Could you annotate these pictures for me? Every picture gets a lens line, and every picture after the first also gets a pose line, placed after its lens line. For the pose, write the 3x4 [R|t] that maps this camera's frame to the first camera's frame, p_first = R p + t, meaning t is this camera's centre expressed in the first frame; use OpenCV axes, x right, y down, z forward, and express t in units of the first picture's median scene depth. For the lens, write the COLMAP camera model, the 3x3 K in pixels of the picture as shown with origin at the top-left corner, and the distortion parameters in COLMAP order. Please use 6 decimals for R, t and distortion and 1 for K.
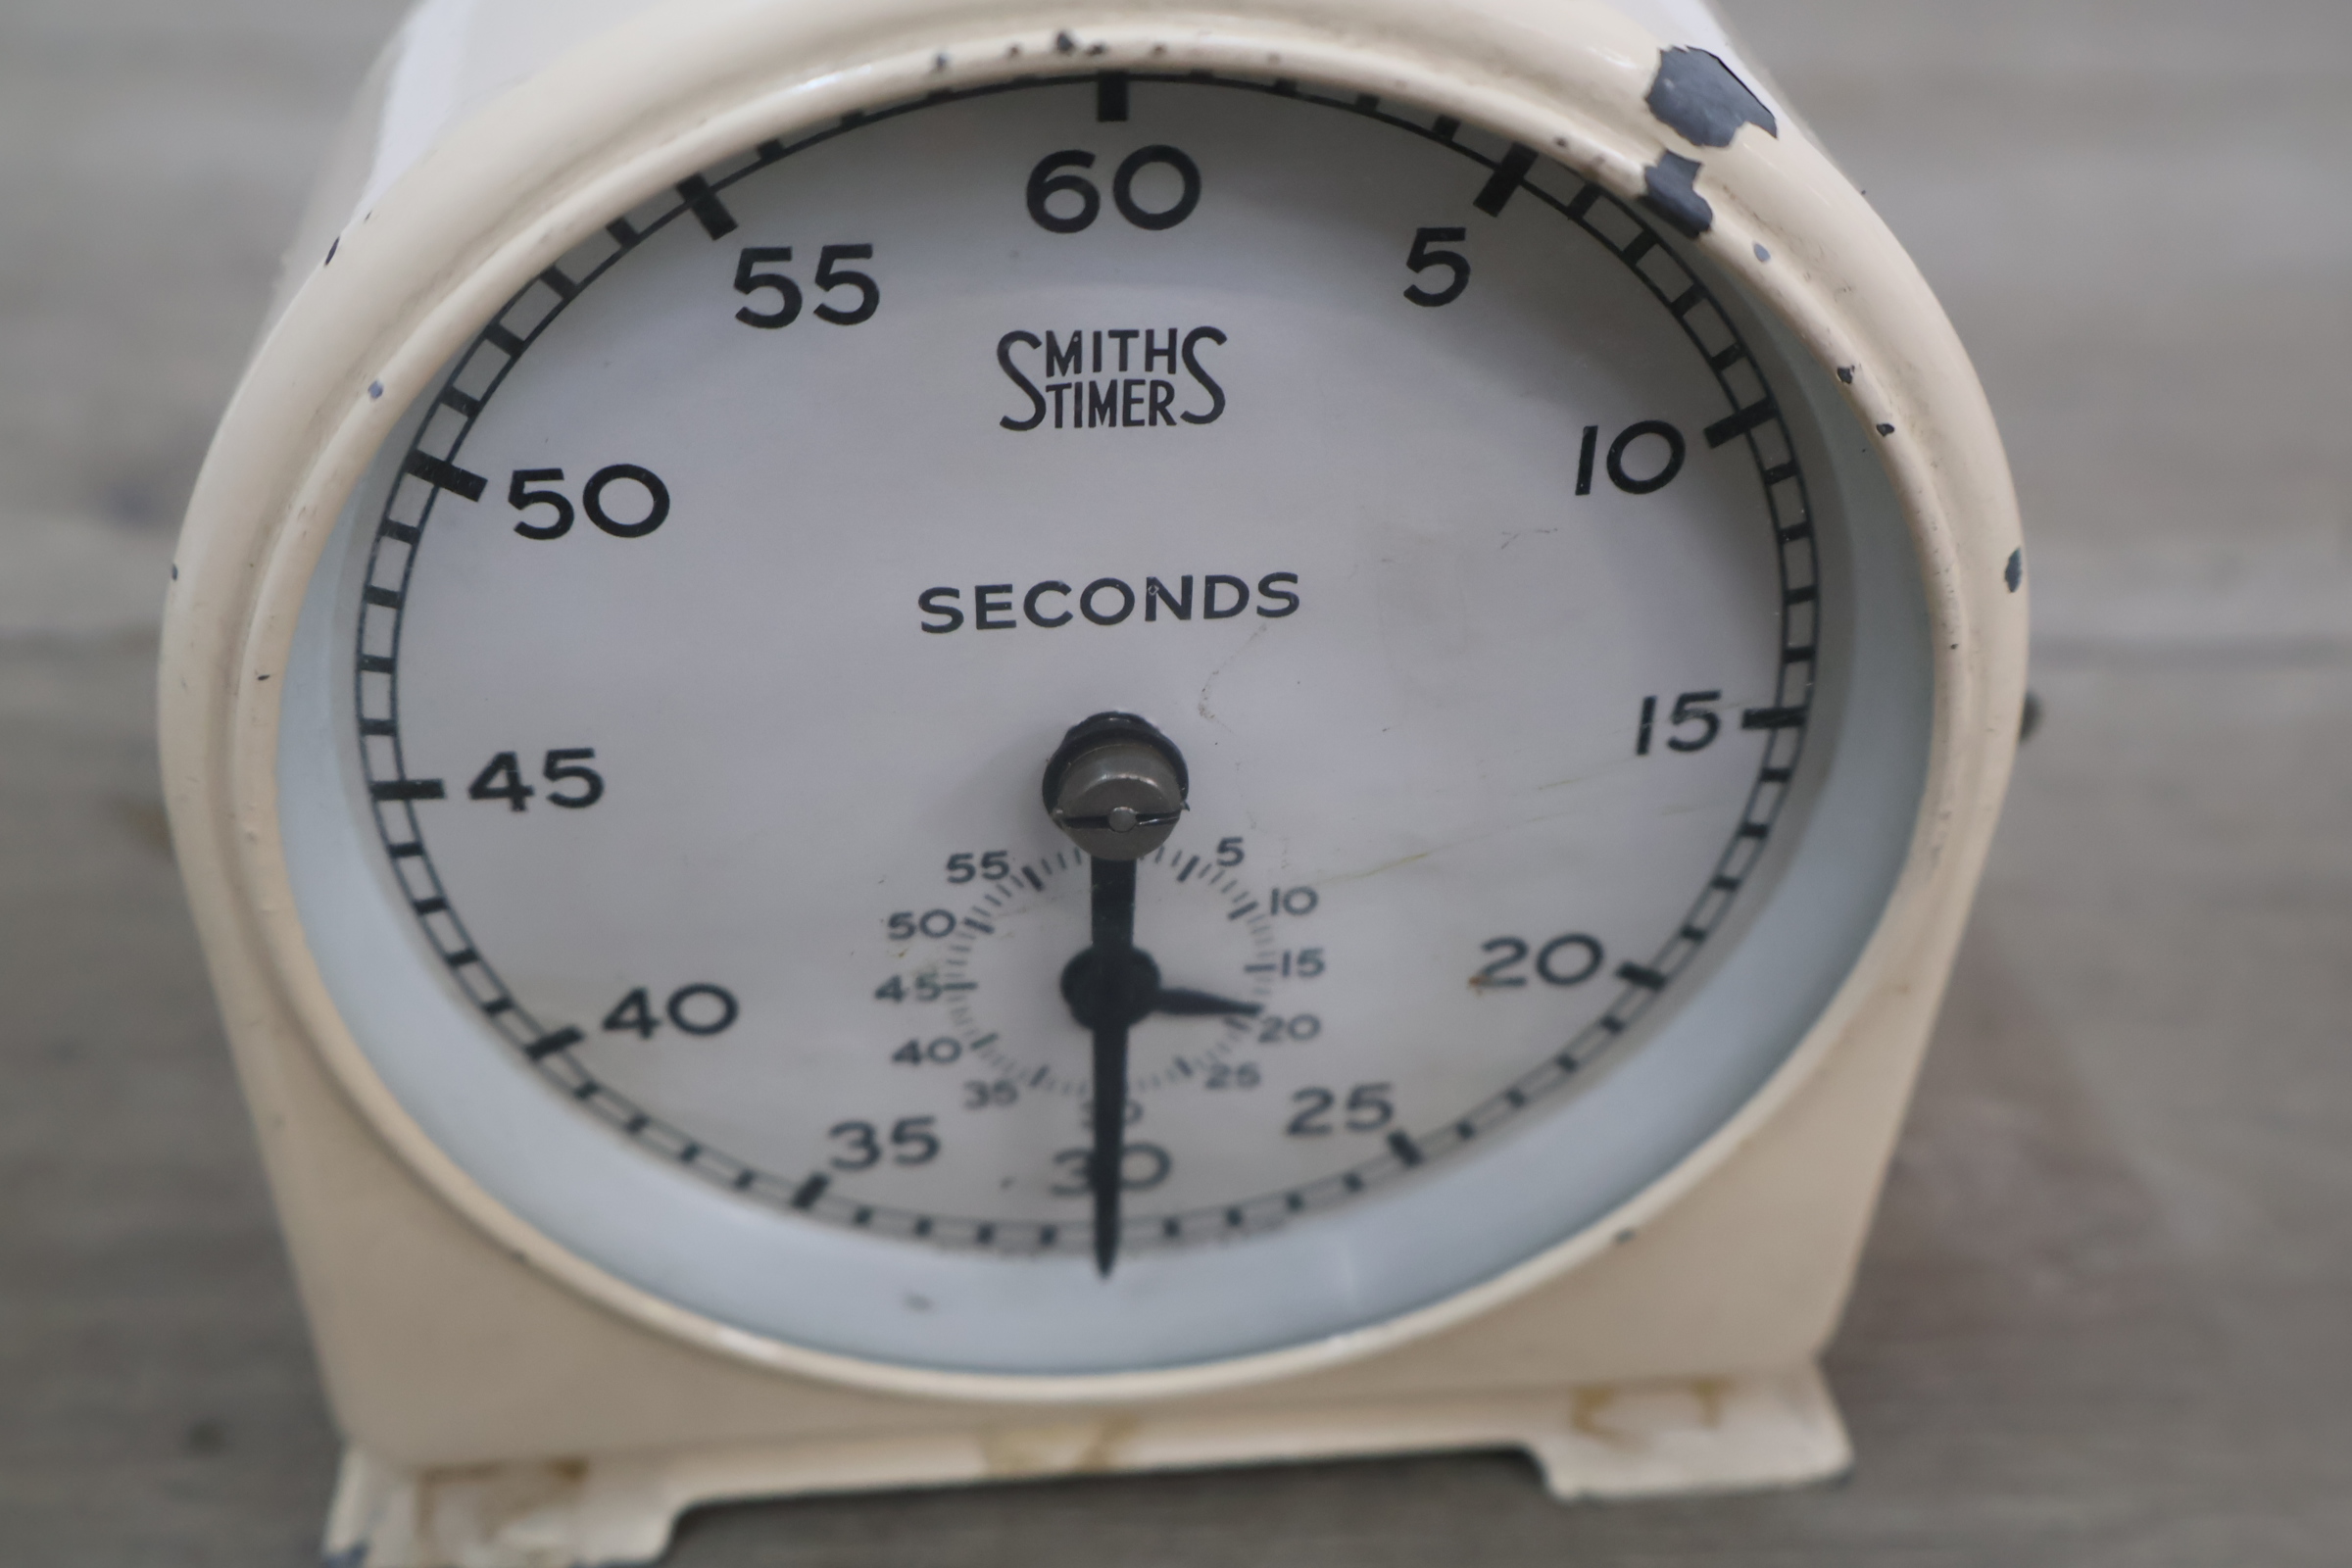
lens RADIAL K [[2345.7, 0, 1167.8], [0, 2345.7, 783.2], [0, 0, 1]] dist [0.009666, 0.000000]
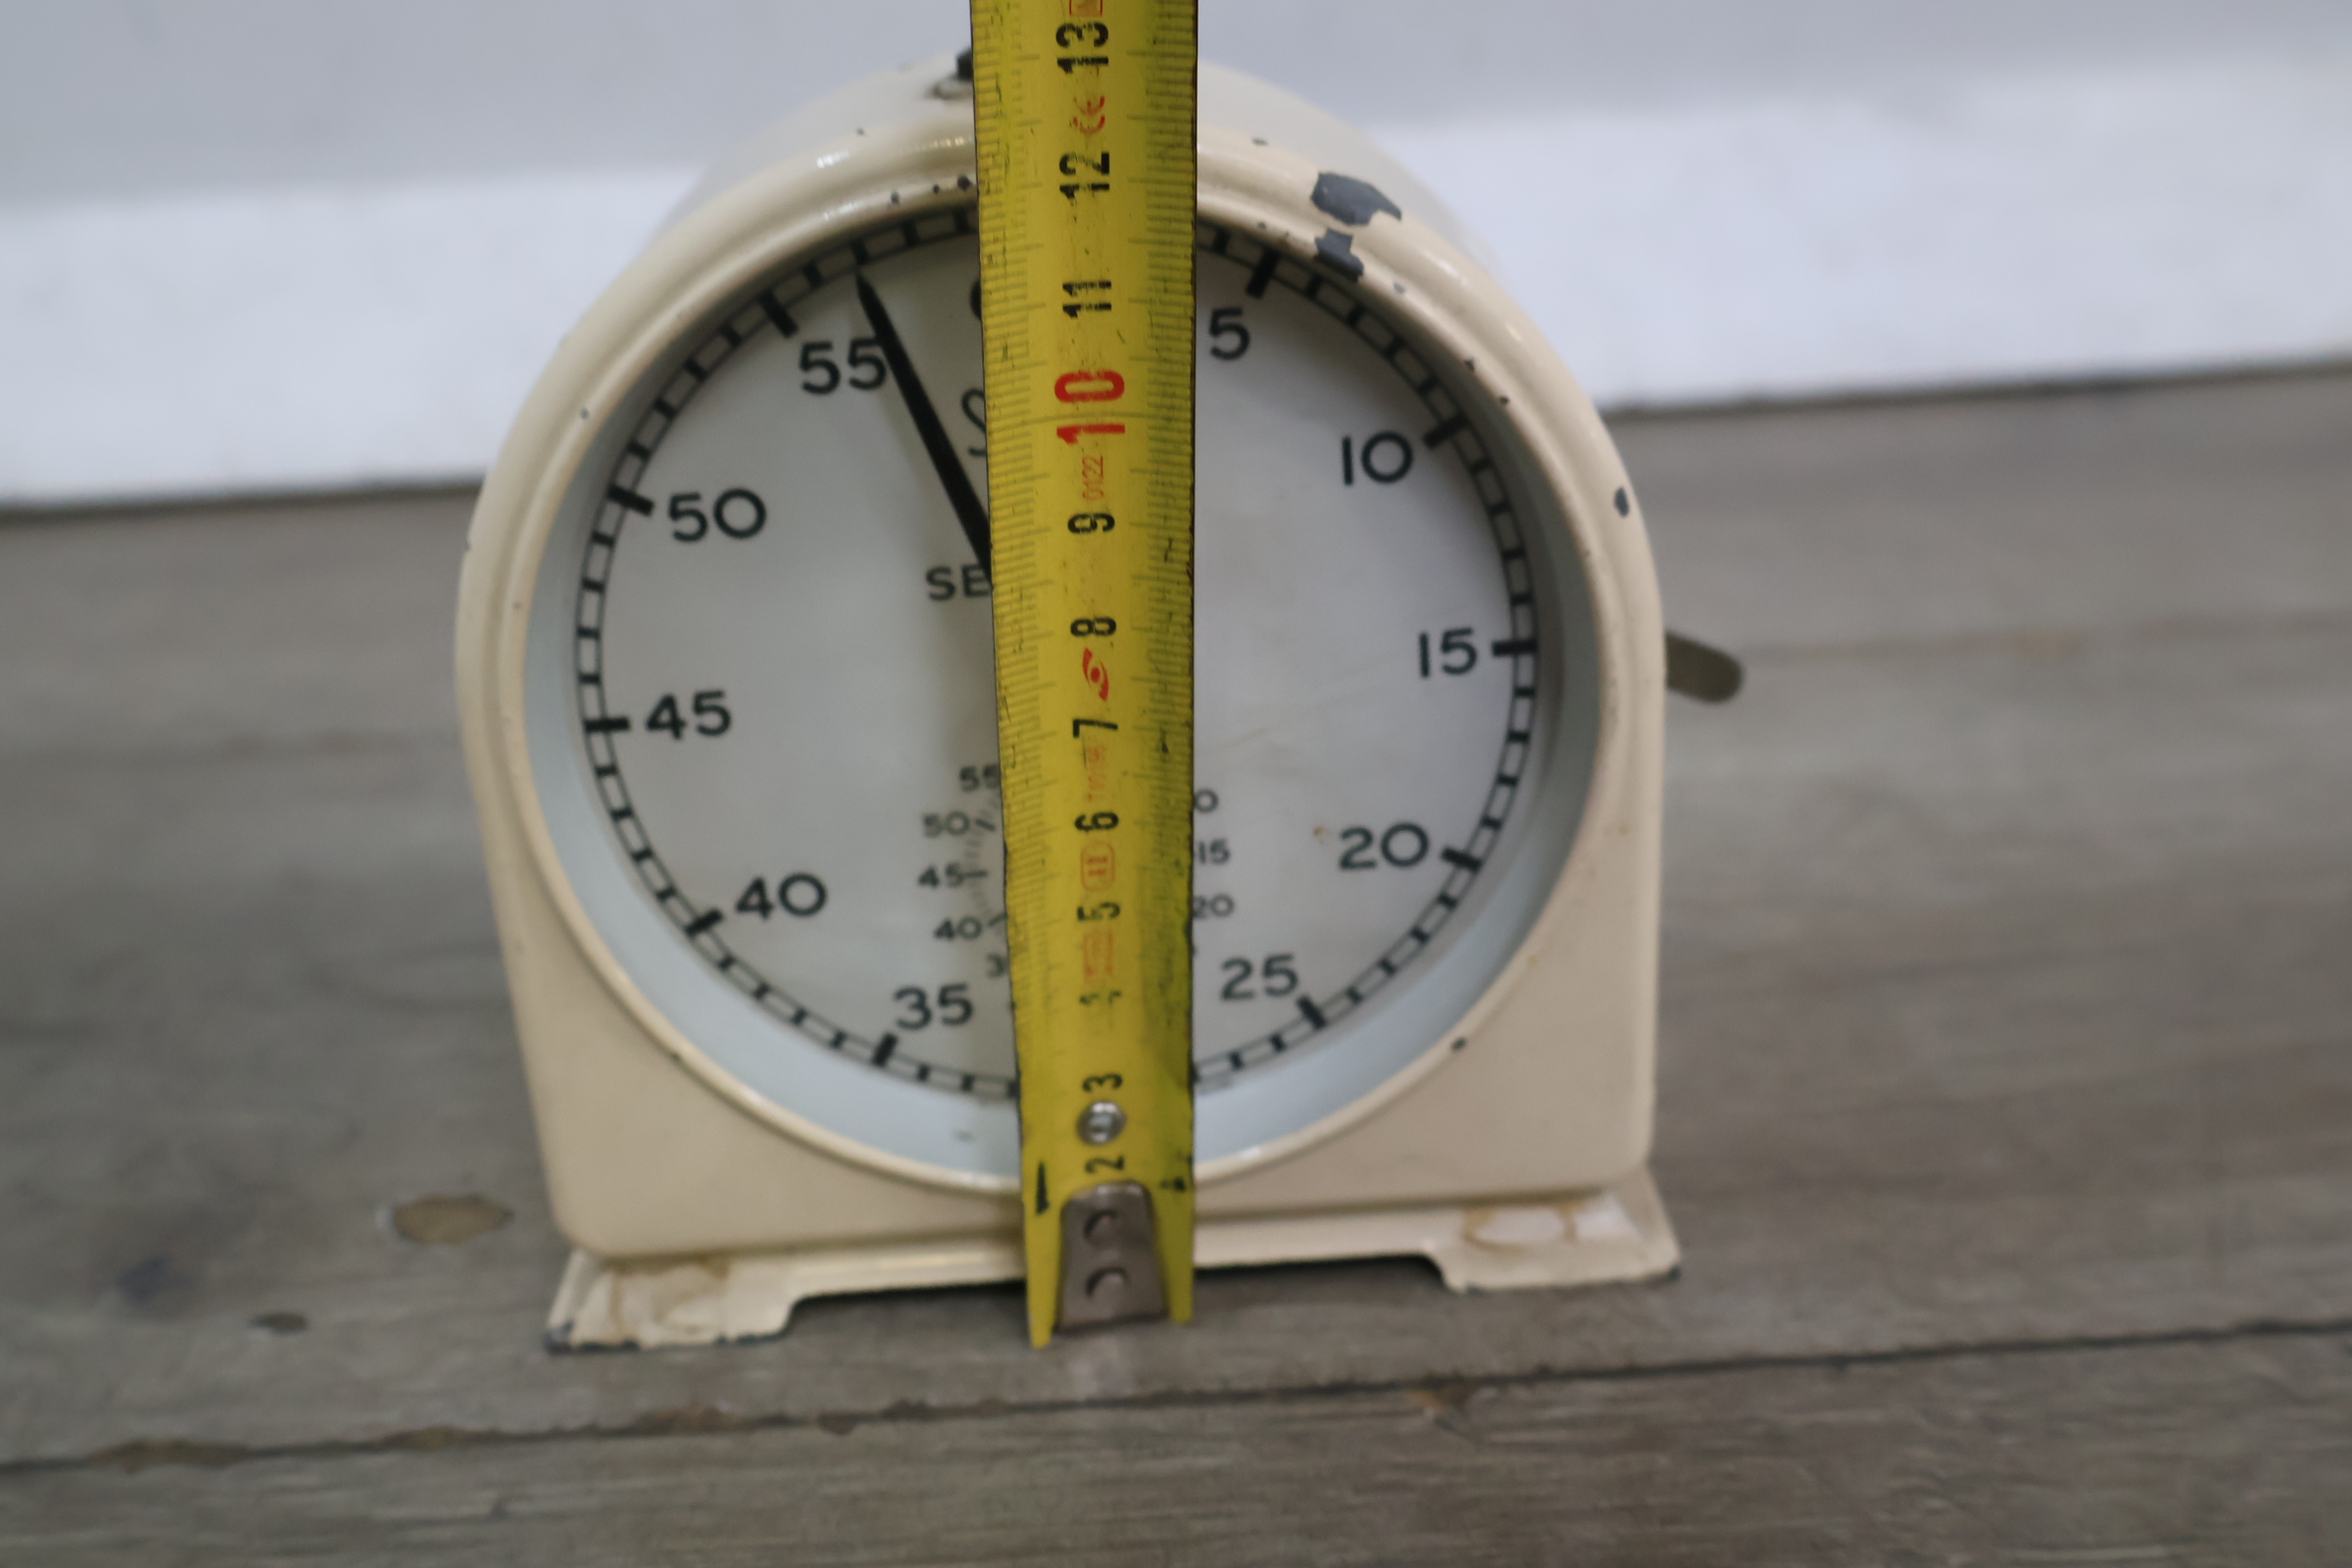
lens RADIAL K [[2345.7, 0, 1181.1], [0, 2345.7, 753.8], [0, 0, 1]] dist [0.009666, 0.000000]
pose [[0.992960, -0.056301, -0.104210, 0.217572], [0.029639, 0.969923, -0.241599, 0.416811], [0.114678, 0.236809, 0.964764, -0.456681]]
